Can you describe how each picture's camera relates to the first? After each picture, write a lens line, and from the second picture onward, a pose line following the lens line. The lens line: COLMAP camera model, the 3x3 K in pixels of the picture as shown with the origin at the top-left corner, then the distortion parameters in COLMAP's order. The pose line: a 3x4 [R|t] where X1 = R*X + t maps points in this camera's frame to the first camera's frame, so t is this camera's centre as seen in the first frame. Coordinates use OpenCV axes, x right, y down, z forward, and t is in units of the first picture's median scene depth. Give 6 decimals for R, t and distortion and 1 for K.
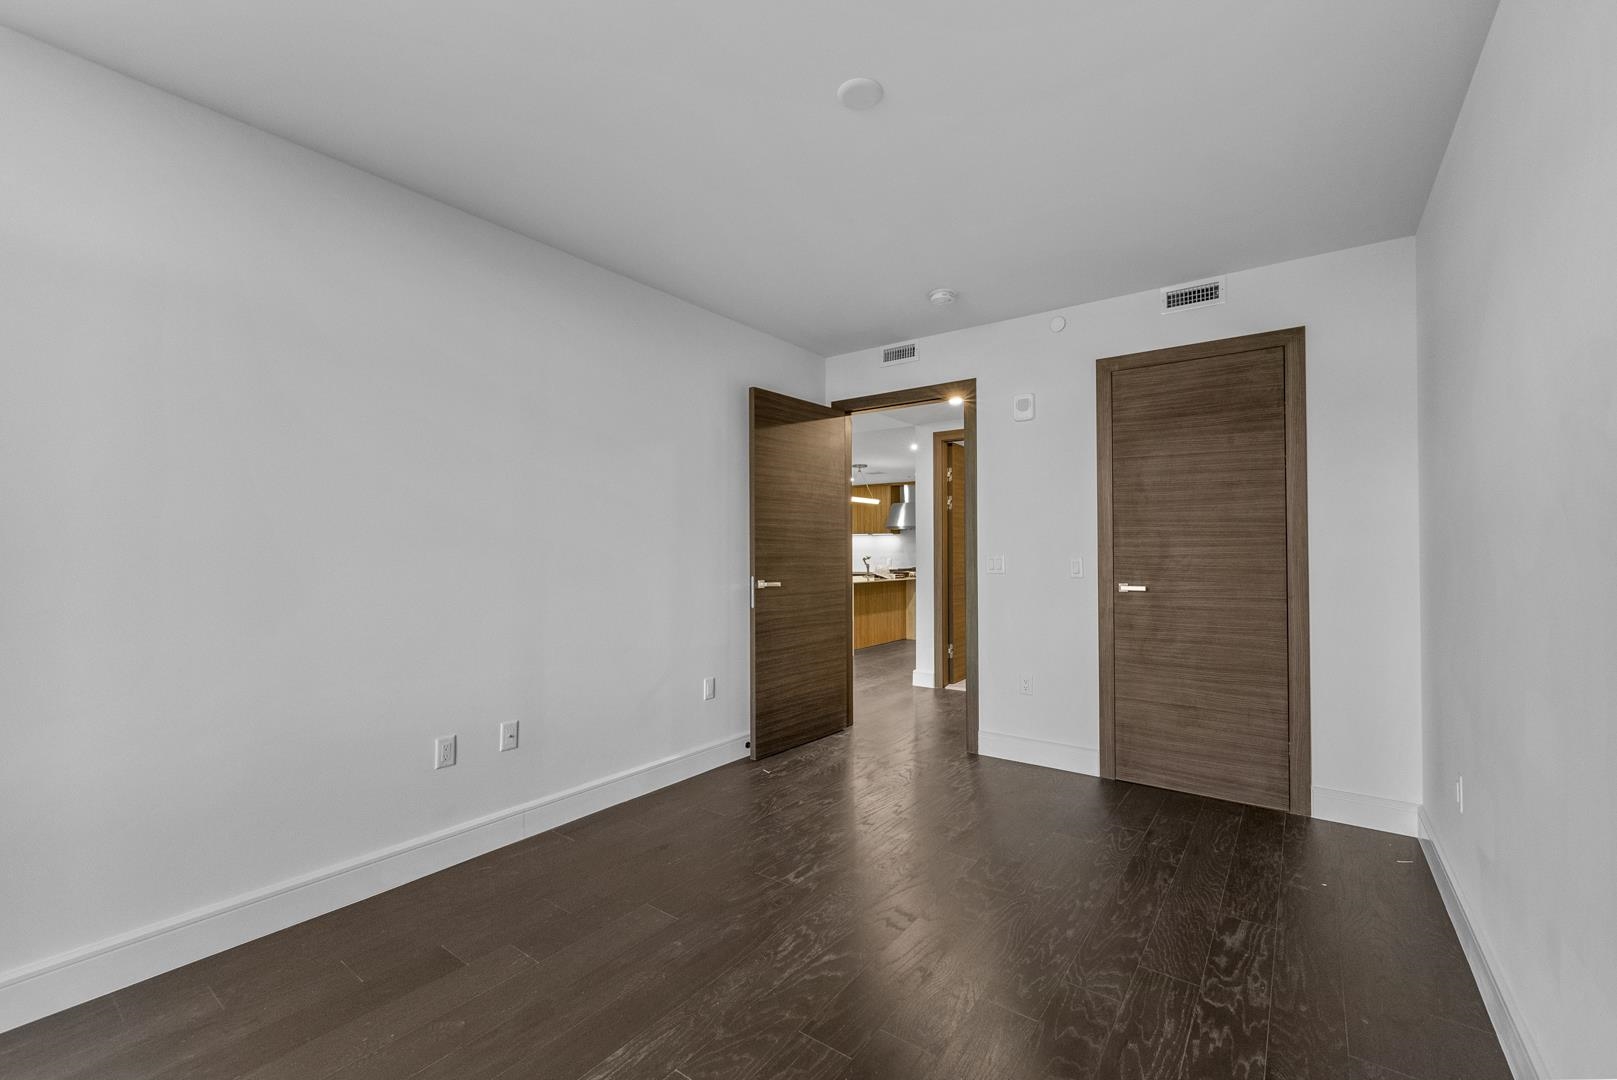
lens RADIAL K [[664.7, 0, 807.7], [0, 664.7, 541.5], [0, 0, 1]] dist [0.005249, 0.000022]
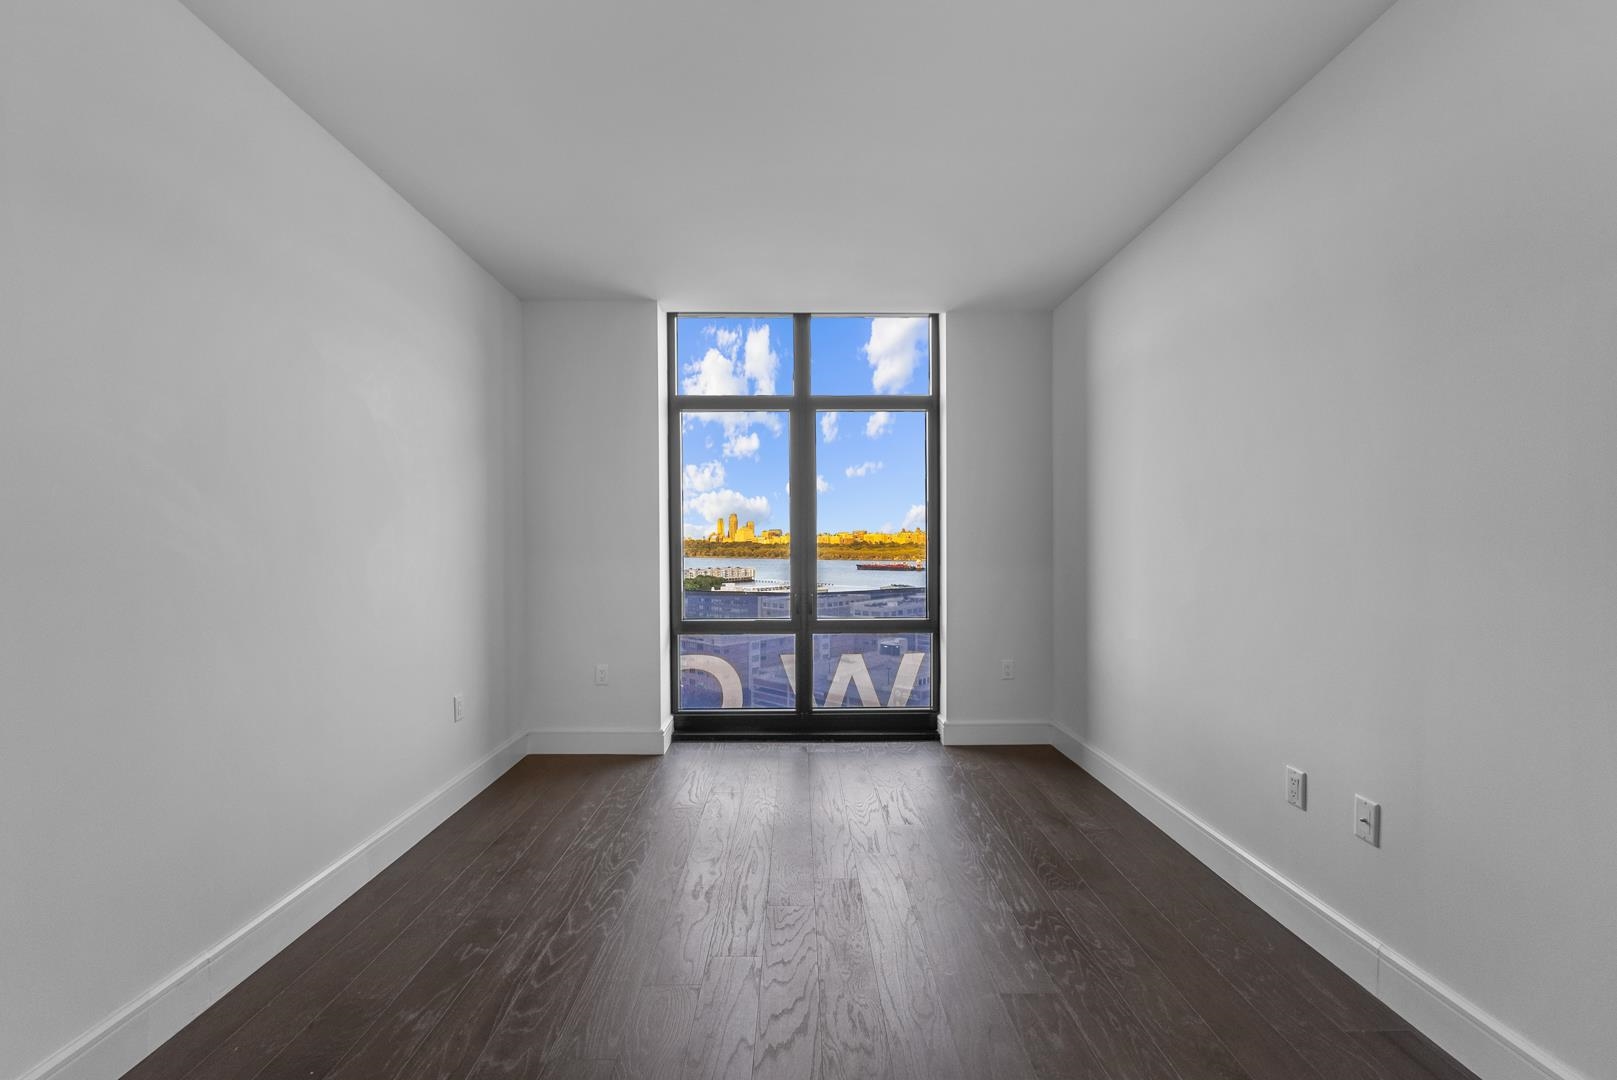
lens RADIAL K [[664.7, 0, 808.2], [0, 664.7, 543.5], [0, 0, 1]] dist [0.005249, 0.000022]
pose [[-0.797996, -0.002524, -0.602657, 0.372577], [0.001634, 0.999978, -0.006353, 0.027751], [0.602660, -0.006054, -0.797975, 1.184220]]
